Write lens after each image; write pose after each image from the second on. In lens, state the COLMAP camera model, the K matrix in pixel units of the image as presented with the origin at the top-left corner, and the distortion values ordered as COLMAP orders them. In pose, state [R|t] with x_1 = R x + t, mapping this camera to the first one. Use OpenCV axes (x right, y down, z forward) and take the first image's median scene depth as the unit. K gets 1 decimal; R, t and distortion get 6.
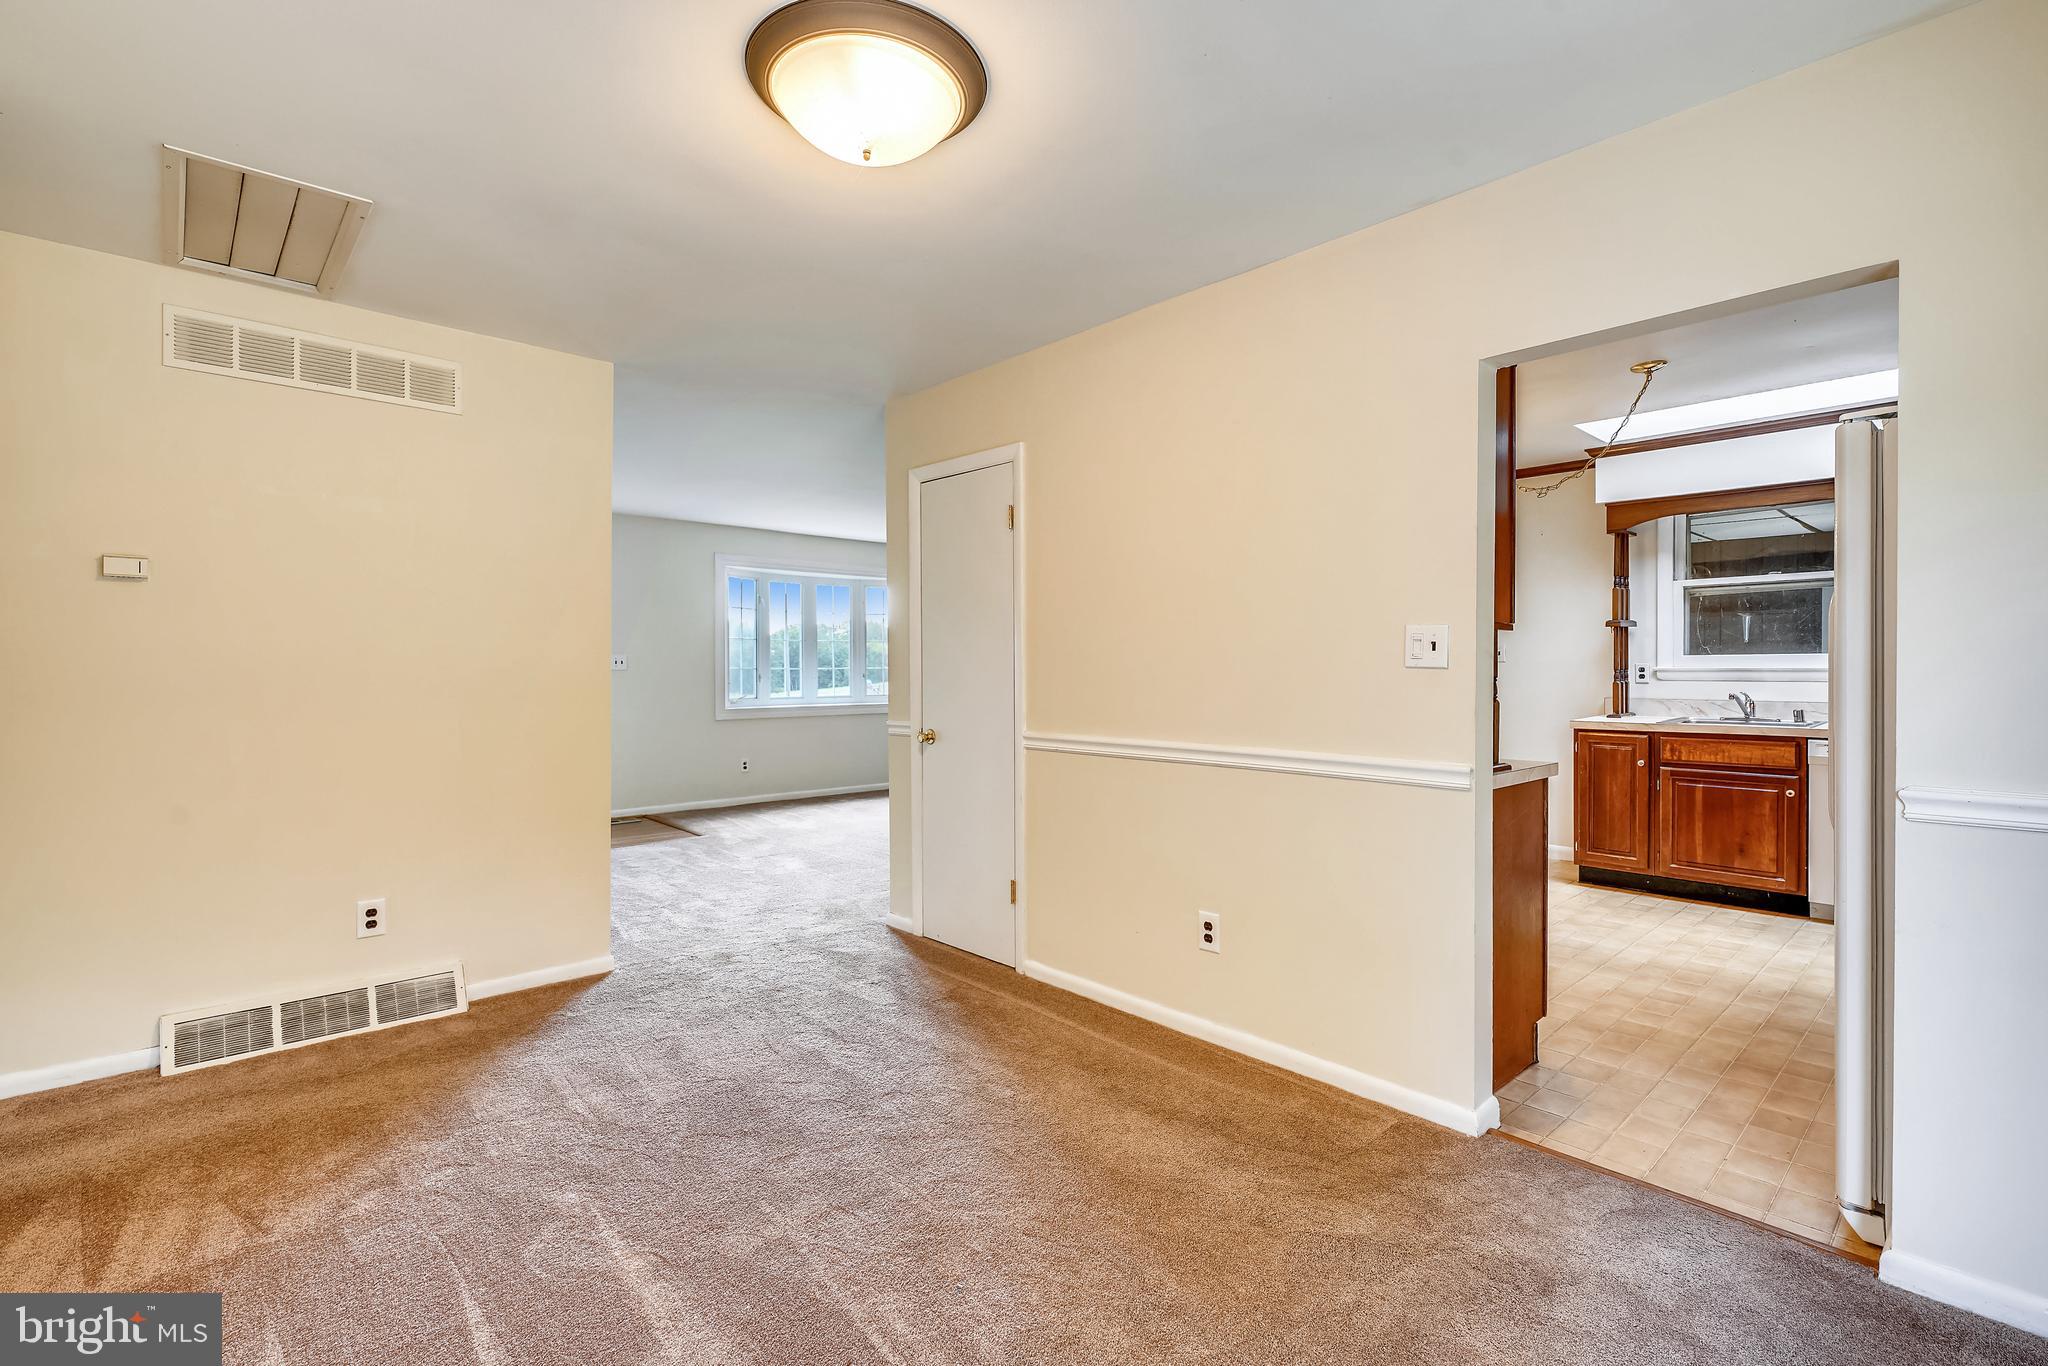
lens RADIAL K [[940.2, 0, 1022.5], [0, 940.2, 687.7], [0, 0, 1]] dist [0.009855, 0.001066]
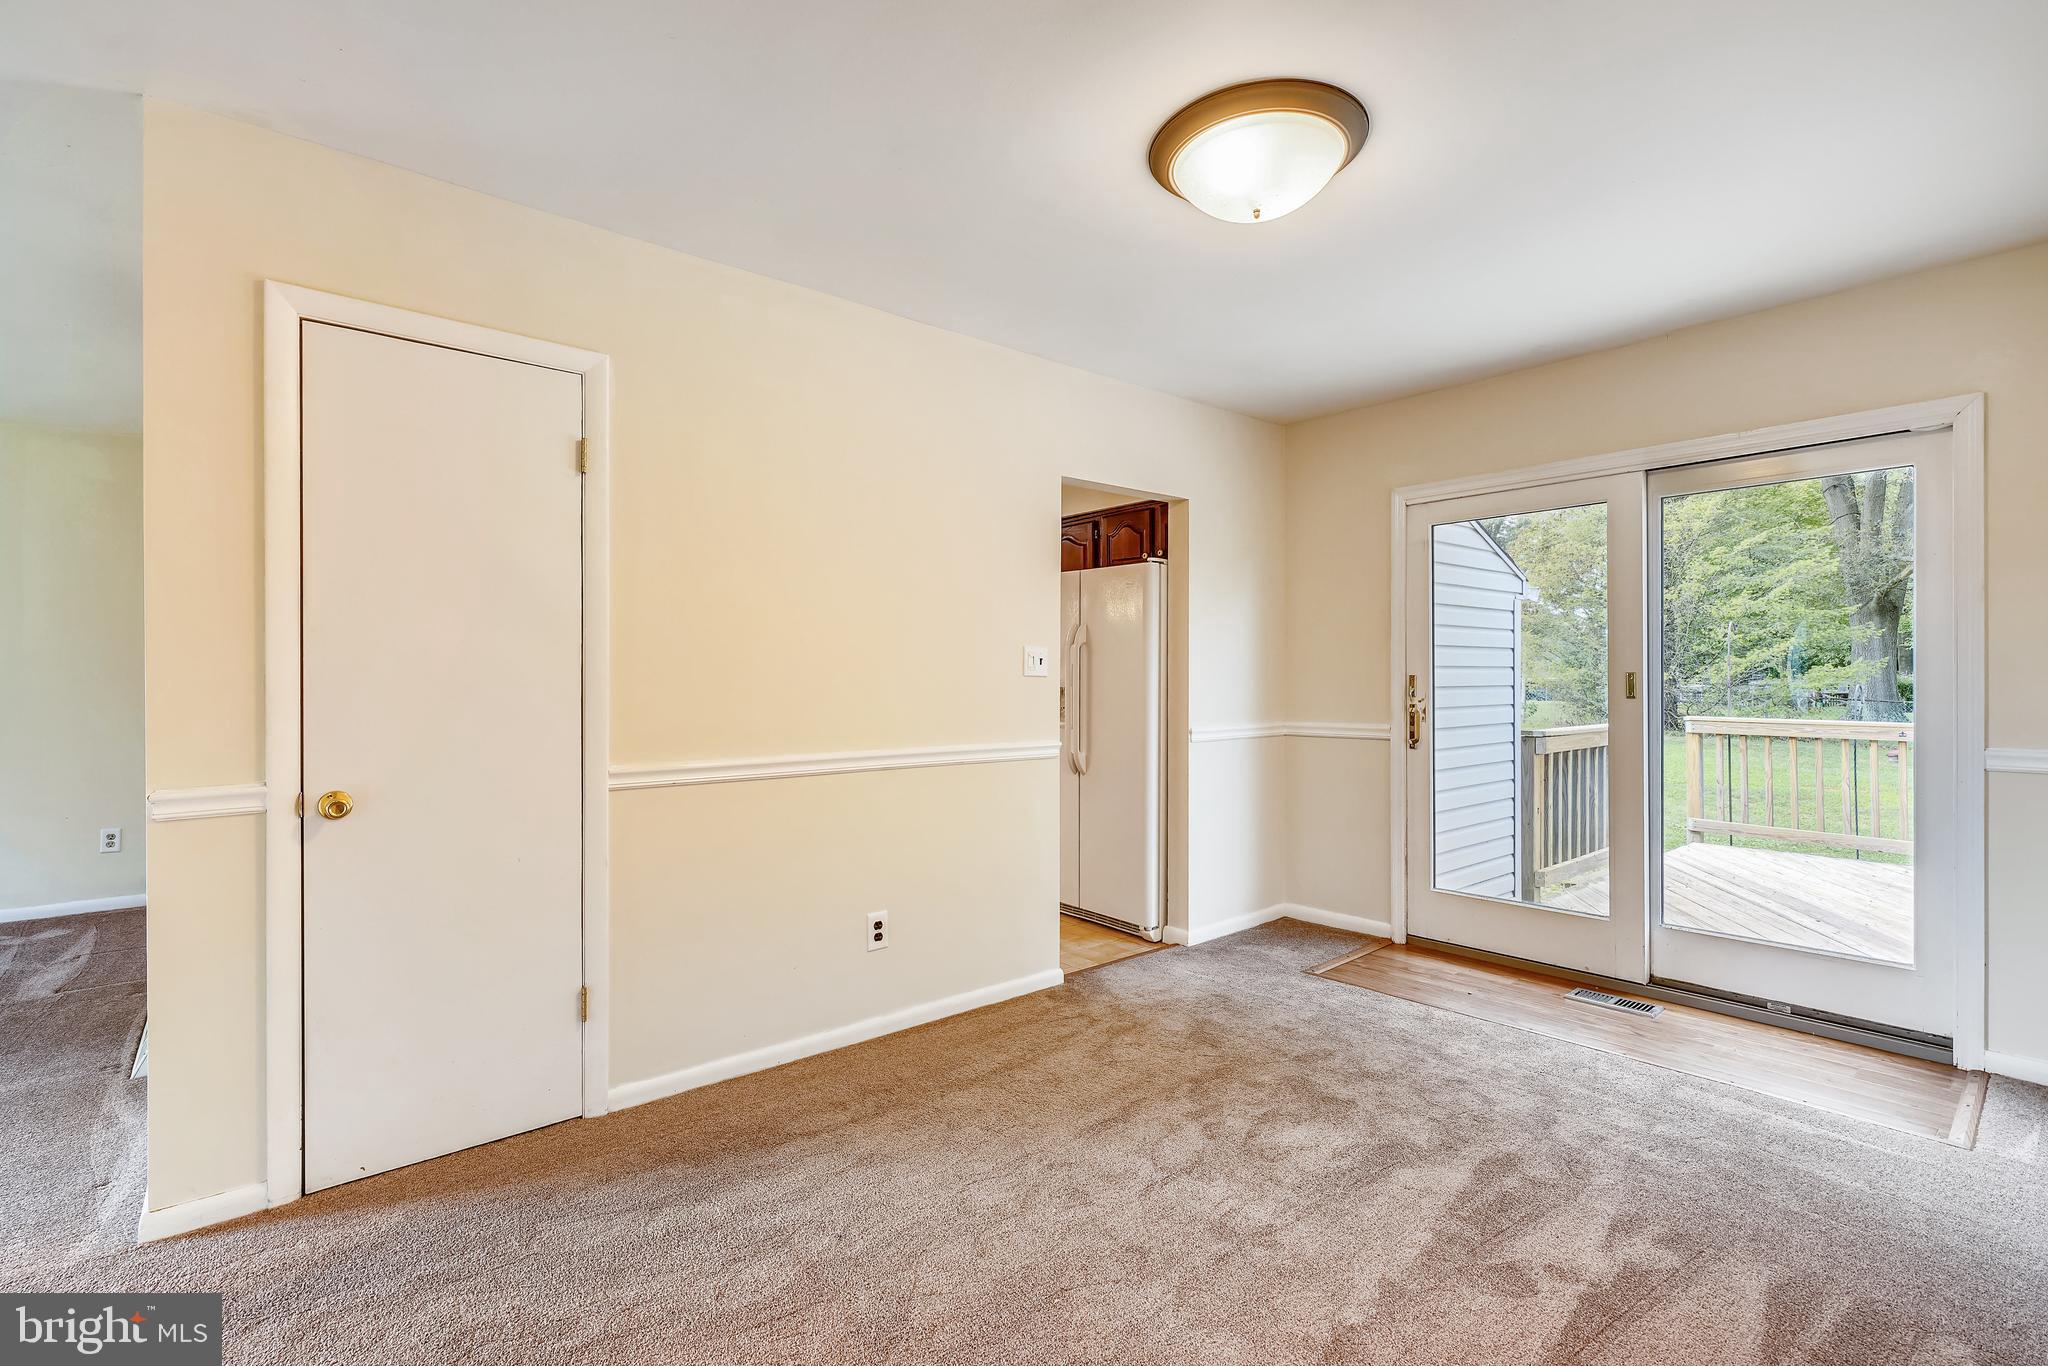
lens RADIAL K [[940.2, 0, 1031.0], [0, 940.2, 683.6], [0, 0, 1]] dist [0.009855, 0.001066]
pose [[0.037994, -0.005839, 0.999261, -0.714920], [0.022632, 0.999731, 0.004982, -0.012555], [-0.999022, 0.022426, 0.038116, 0.674950]]
